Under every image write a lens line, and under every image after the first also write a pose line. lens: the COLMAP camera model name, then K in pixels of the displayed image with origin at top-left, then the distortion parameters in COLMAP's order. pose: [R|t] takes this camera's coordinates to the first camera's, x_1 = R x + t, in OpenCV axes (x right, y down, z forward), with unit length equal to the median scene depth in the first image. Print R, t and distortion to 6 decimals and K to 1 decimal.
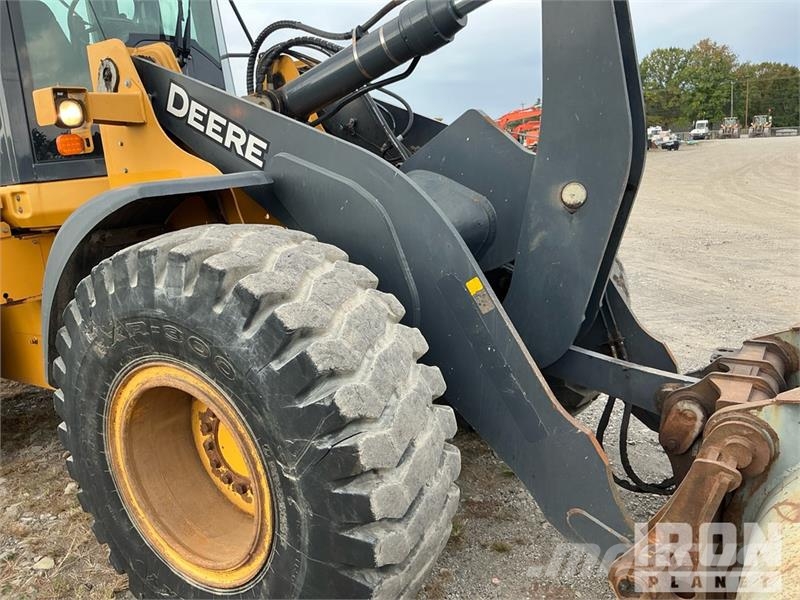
lens RADIAL K [[665.1, 0, 400.0], [0, 665.1, 300.0], [0, 0, 1]] dist [0.132066, -0.273772]
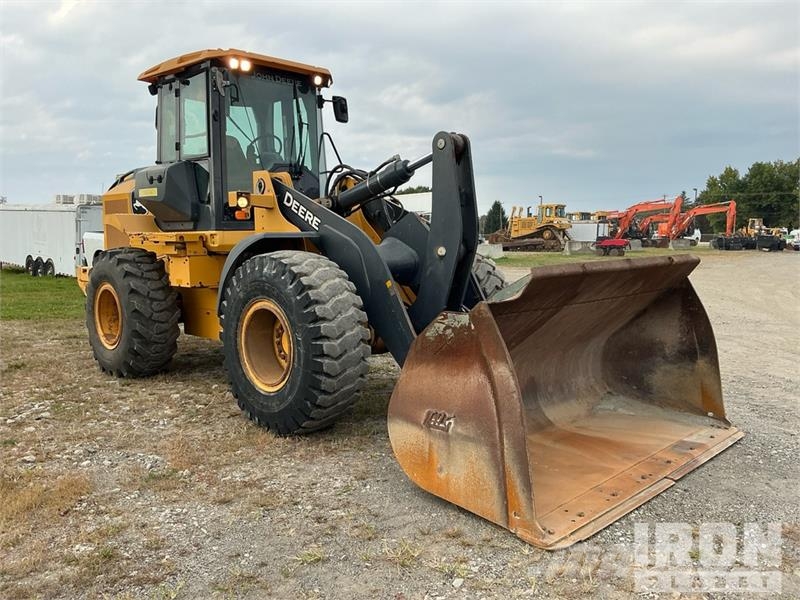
lens RADIAL K [[665.1, 0, 400.0], [0, 665.1, 300.0], [0, 0, 1]] dist [0.132066, -0.273772]
pose [[0.976496, 0.091865, -0.194980, 0.522430], [-0.113044, 0.988503, -0.100415, 0.228220], [0.183514, 0.120096, 0.975653, -1.113806]]
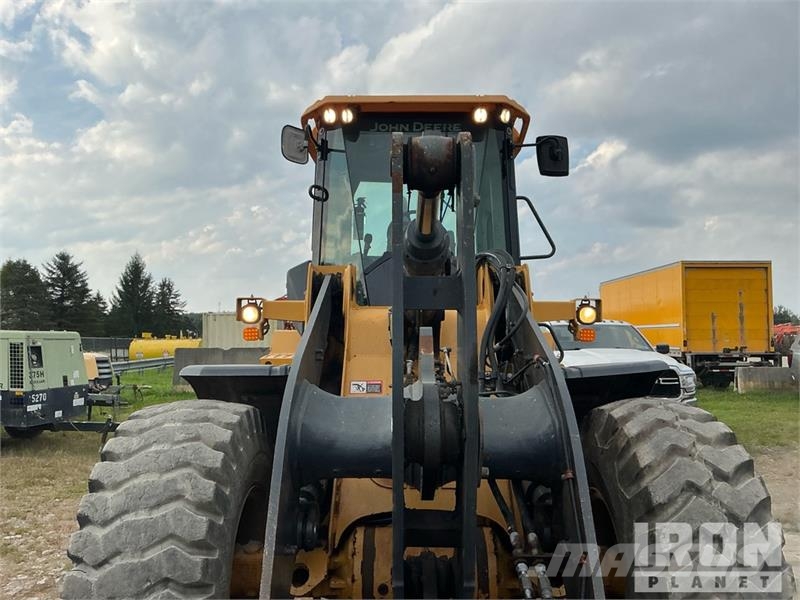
lens RADIAL K [[665.1, 0, 400.0], [0, 665.1, 300.0], [0, 0, 1]] dist [0.132066, -0.273772]
pose [[0.532405, 0.028198, -0.846020, 0.916570], [-0.225841, 0.967950, -0.109861, -0.207935], [0.815807, 0.249556, 0.521709, 0.452139]]
